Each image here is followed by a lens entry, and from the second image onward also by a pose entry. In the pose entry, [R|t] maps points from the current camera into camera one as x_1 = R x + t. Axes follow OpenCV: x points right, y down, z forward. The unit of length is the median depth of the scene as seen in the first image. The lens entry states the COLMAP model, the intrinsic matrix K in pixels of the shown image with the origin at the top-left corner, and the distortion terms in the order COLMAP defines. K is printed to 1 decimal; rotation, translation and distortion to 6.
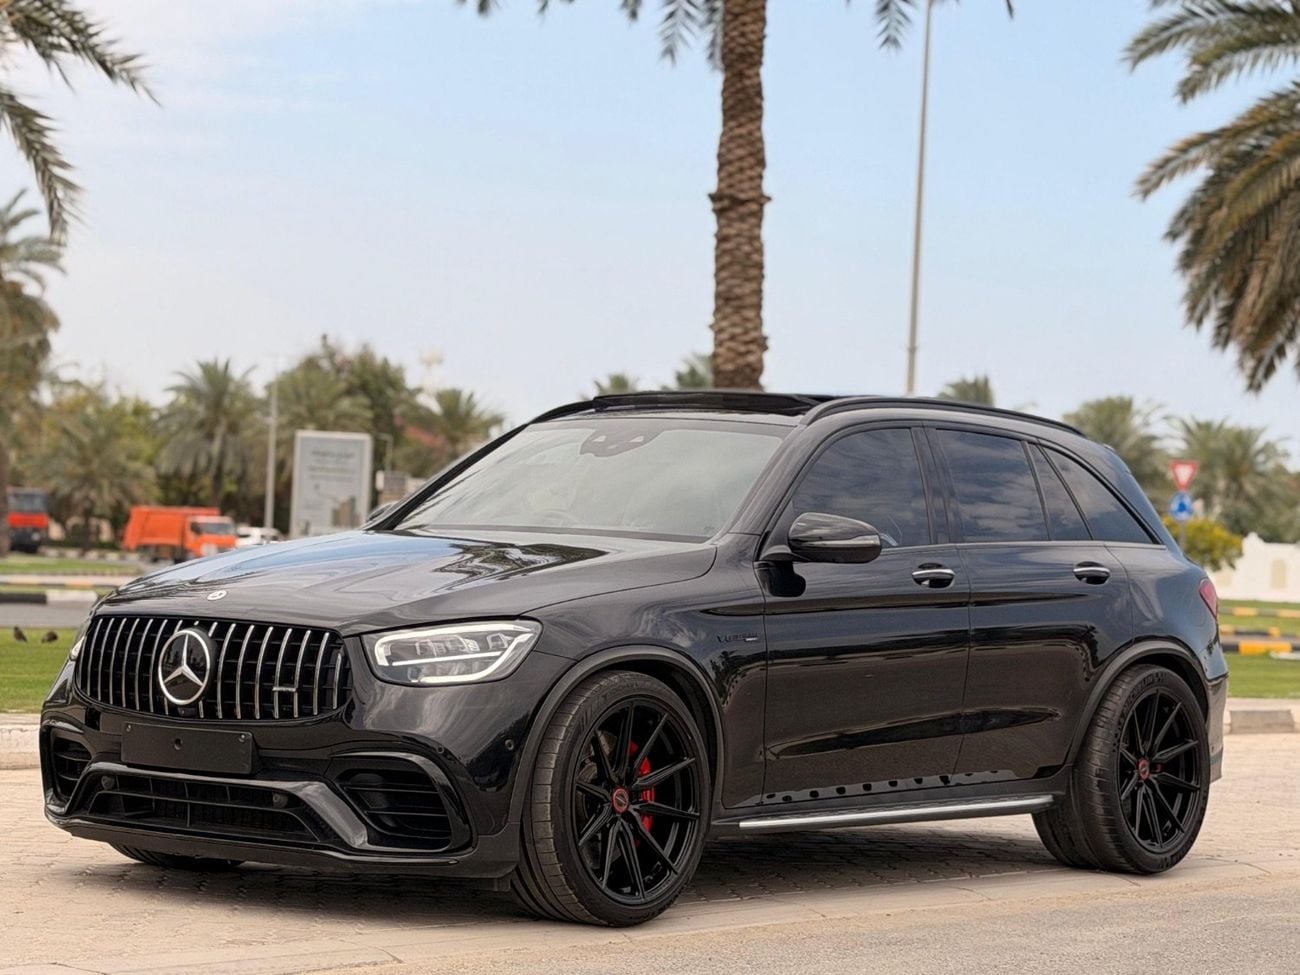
lens RADIAL K [[3342.6, 0, 650.0], [0, 3342.6, 487.5], [0, 0, 1]] dist [0.120037, 1.327806]
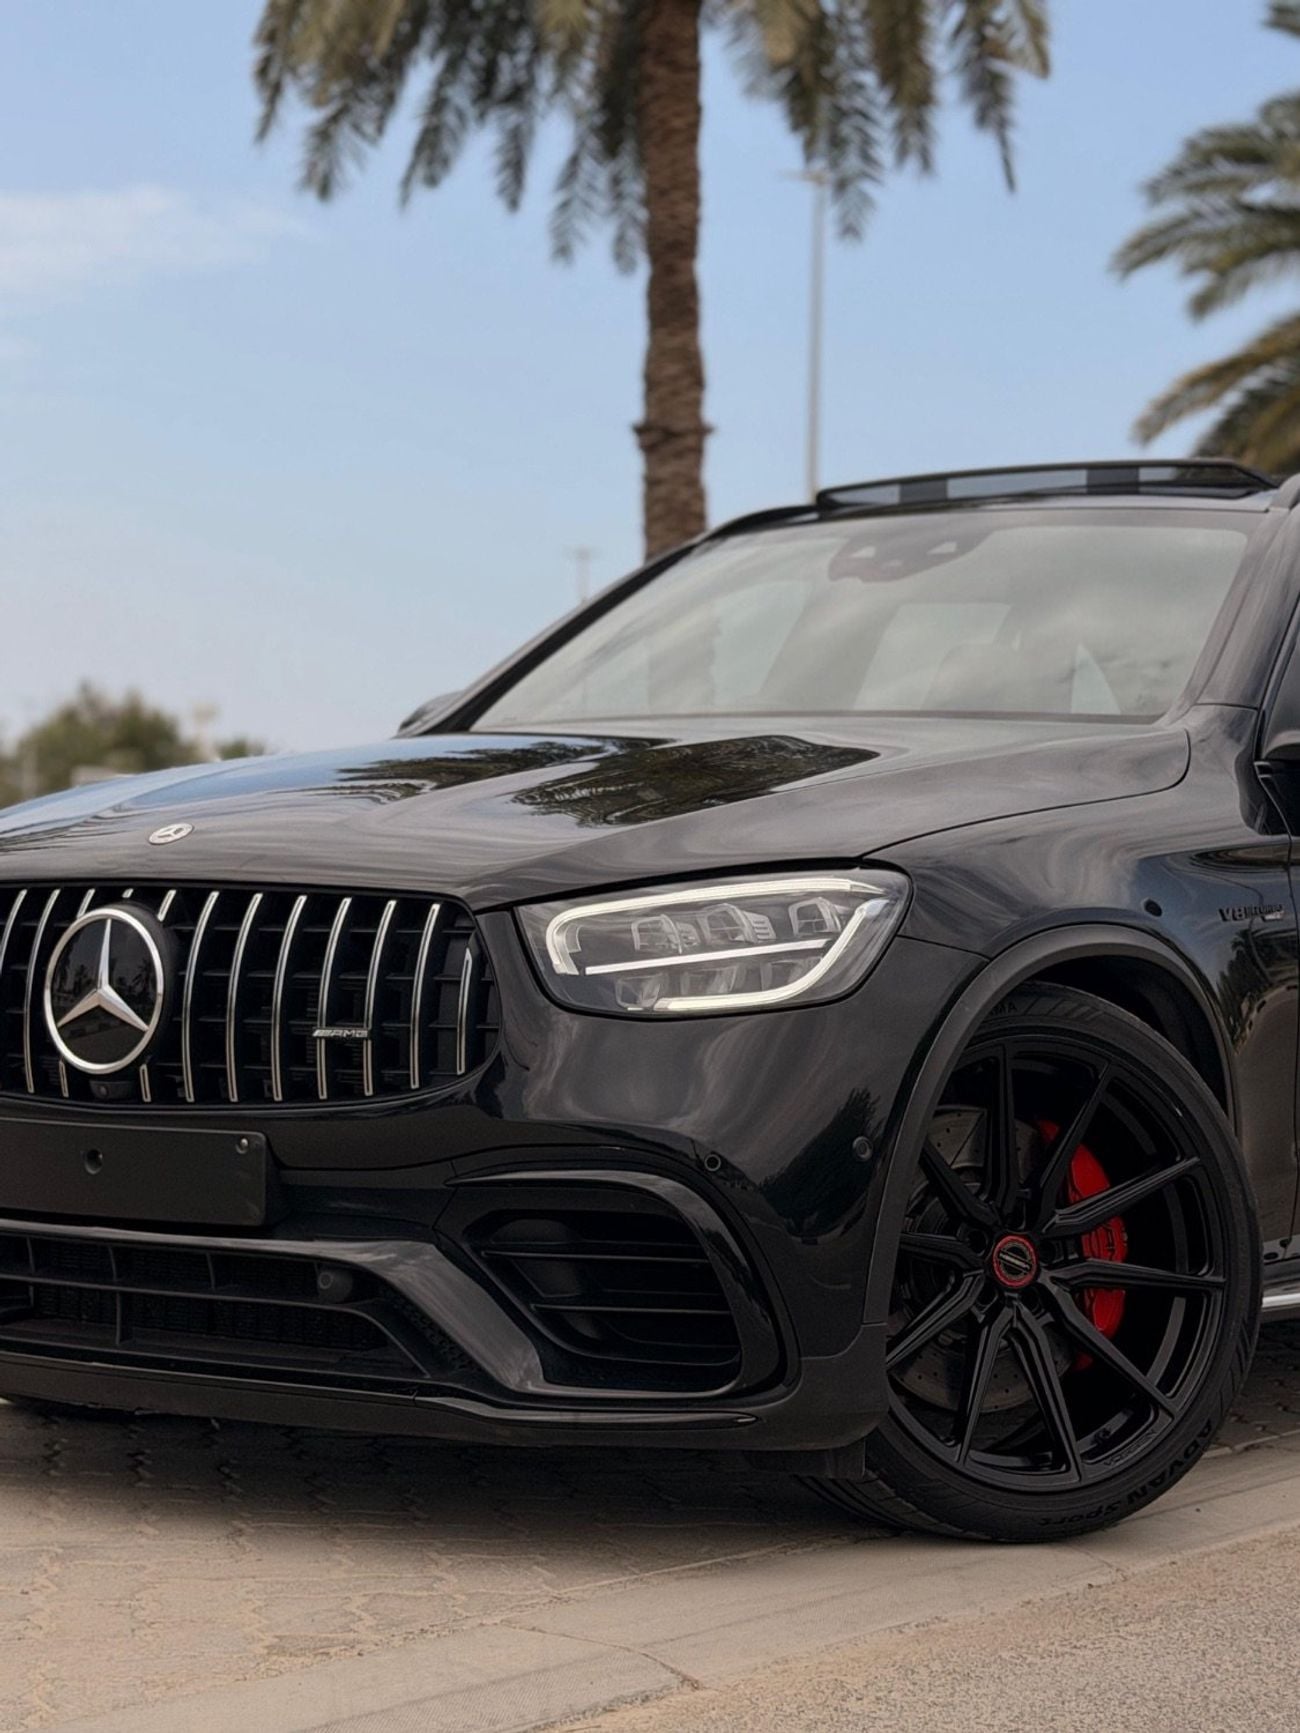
lens RADIAL K [[3791.6, 0, 650.0], [0, 3791.6, 866.5], [0, 0, 1]] dist [0.512533, -4.580314]
pose [[0.998712, -0.018927, 0.047075, -0.090782], [0.018638, 0.999805, 0.006554, 0.035352], [-0.047190, -0.005669, 0.998870, 0.490790]]
